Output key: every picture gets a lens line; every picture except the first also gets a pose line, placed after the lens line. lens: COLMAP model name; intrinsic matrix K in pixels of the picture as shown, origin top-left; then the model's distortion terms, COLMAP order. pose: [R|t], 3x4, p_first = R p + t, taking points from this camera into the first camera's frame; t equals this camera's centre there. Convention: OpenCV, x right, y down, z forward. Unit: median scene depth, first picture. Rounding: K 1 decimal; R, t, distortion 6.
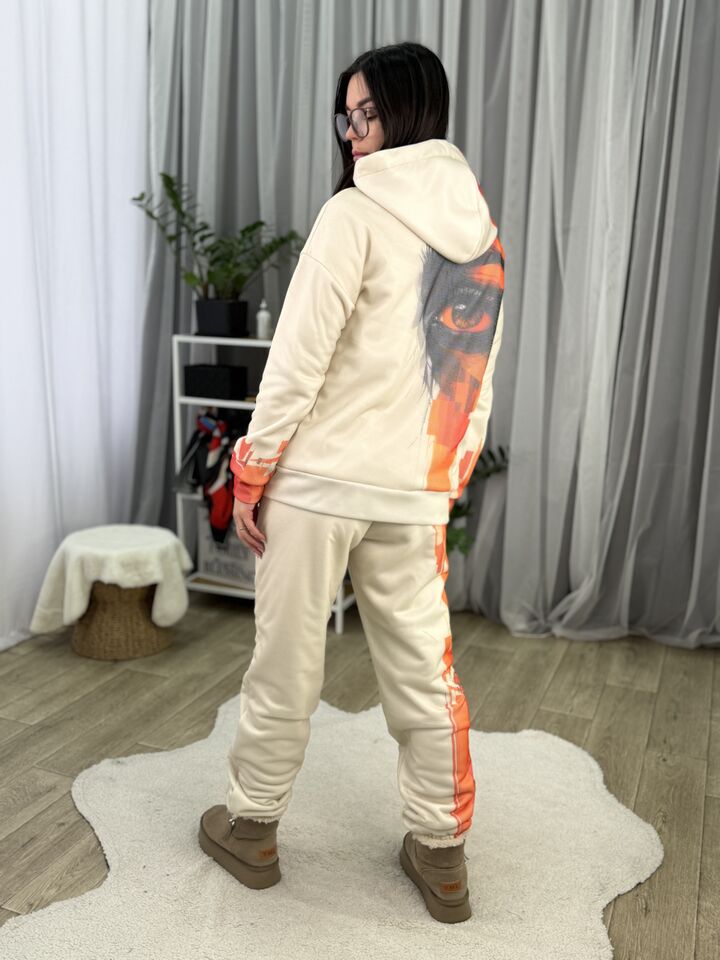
lens RADIAL K [[911.5, 0, 361.6], [0, 911.5, 484.5], [0, 0, 1]] dist [0.173112, -0.354706]
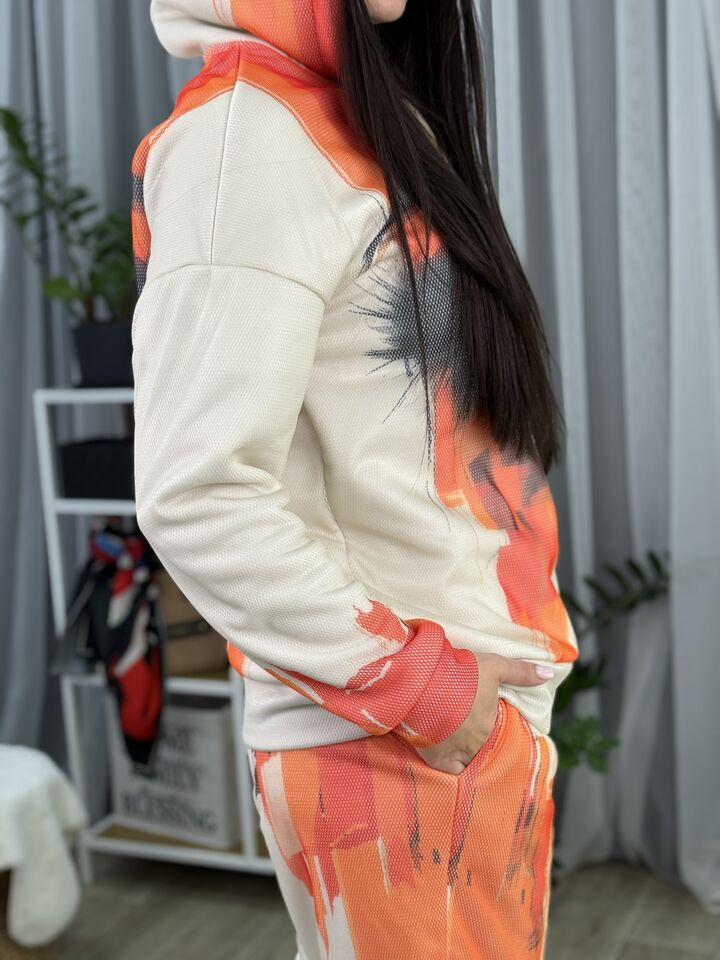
lens RADIAL K [[1359.6, 0, 359.0], [0, 1359.6, 479.6], [0, 0, 1]] dist [0.169408, -0.366495]
pose [[0.995439, -0.073385, -0.060954, 0.035882], [0.069374, 0.995438, -0.065508, -0.043875], [0.065483, 0.060980, 0.995989, 0.205448]]
